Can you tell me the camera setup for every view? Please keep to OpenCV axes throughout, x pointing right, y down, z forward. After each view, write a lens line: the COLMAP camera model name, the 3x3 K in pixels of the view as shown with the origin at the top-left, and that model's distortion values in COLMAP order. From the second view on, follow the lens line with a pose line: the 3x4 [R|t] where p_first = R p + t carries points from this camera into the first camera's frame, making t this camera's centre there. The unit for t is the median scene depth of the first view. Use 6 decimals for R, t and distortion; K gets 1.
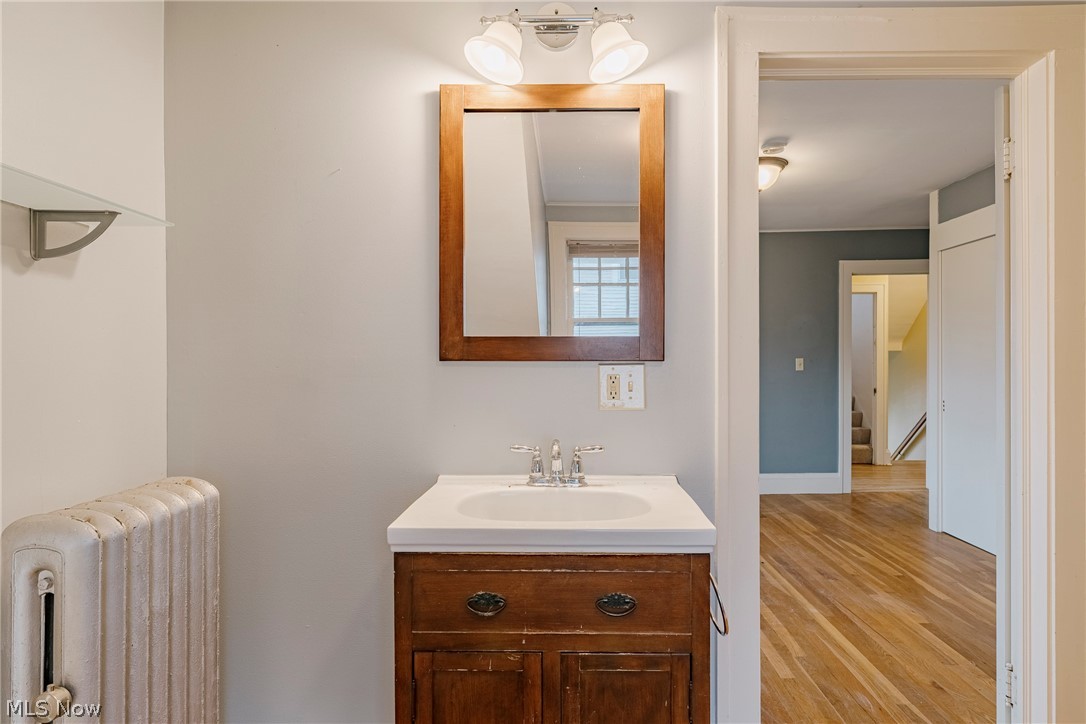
lens RADIAL K [[571.2, 0, 551.7], [0, 571.2, 359.6], [0, 0, 1]] dist [-0.005592, -0.000739]
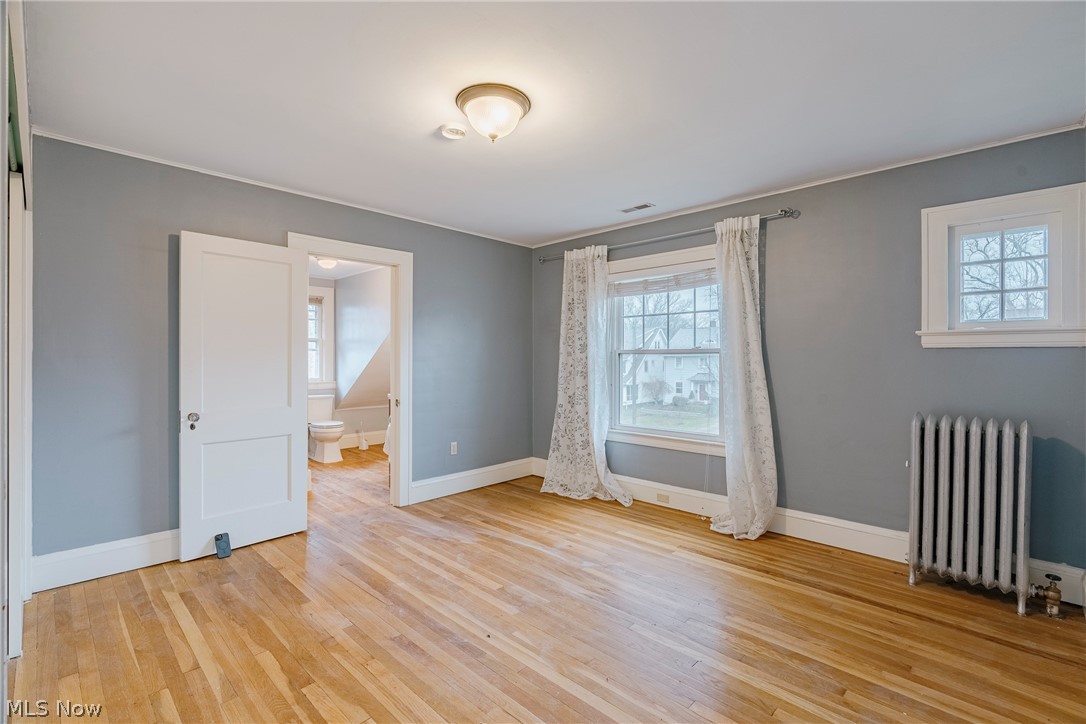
lens RADIAL K [[504.3, 0, 540.3], [0, 504.3, 356.9], [0, 0, 1]] dist [-0.009164, 0.001676]
pose [[-0.666149, 0.012144, -0.745720, 0.895554], [0.010671, 0.999920, 0.006752, -0.001402], [0.745742, -0.003460, -0.666226, 1.655936]]
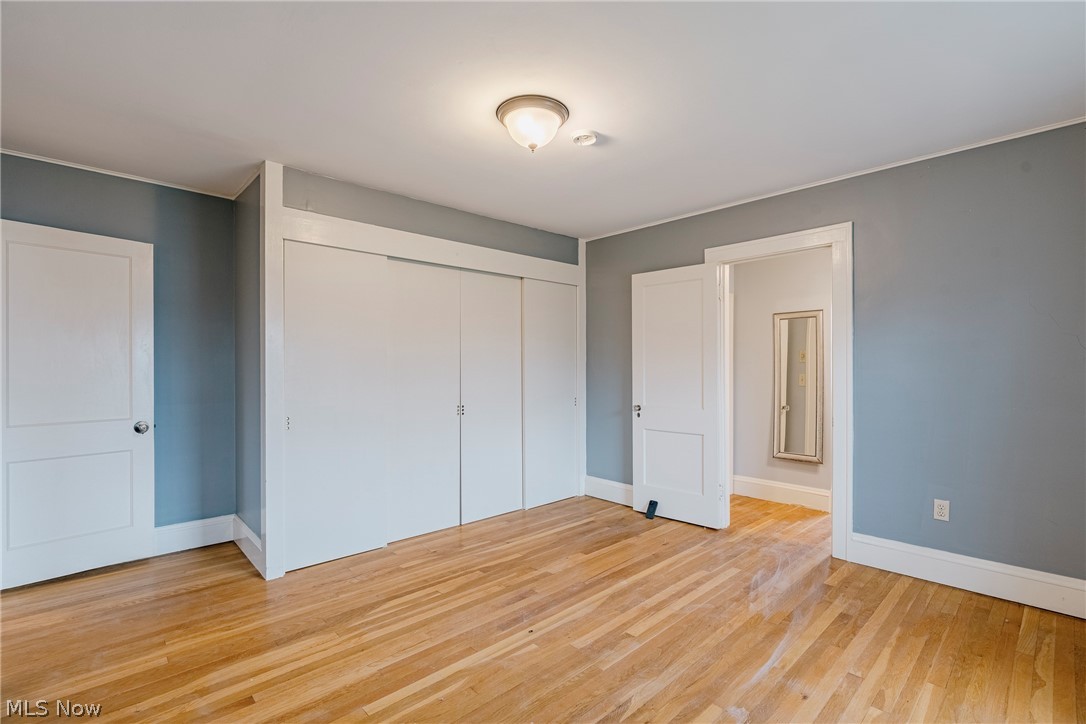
lens RADIAL K [[504.3, 0, 544.7], [0, 504.3, 370.7], [0, 0, 1]] dist [-0.009164, 0.001676]
pose [[-0.704410, 0.008855, 0.709738, -0.131196], [0.008922, 0.999954, -0.003621, 0.017060], [-0.709737, 0.003782, -0.704457, 1.631752]]
